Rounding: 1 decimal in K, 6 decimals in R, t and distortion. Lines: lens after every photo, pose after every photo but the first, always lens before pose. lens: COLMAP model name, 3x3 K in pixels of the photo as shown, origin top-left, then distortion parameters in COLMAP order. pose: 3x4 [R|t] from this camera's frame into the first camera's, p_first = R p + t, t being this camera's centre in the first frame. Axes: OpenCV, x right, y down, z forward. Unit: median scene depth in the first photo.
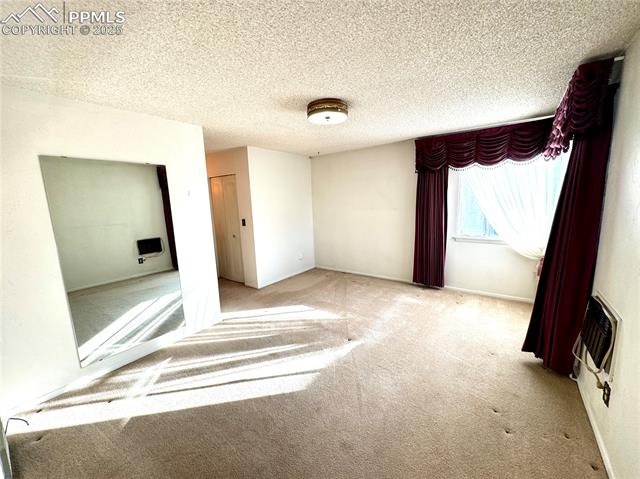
lens RADIAL K [[255.0, 0, 320.0], [0, 255.0, 239.5], [0, 0, 1]] dist [-0.002458, -0.000199]
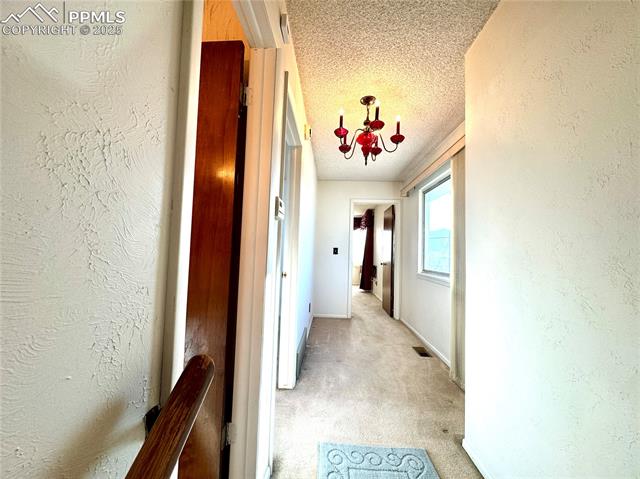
lens RADIAL K [[255.0, 0, 320.0], [0, 255.0, 239.5], [0, 0, 1]] dist [-0.002458, -0.000199]
pose [[0.829682, 0.086539, 0.551488, -0.649472], [0.030890, 0.979280, -0.200139, 0.210243], [-0.557381, 0.183087, 0.809818, -0.643449]]
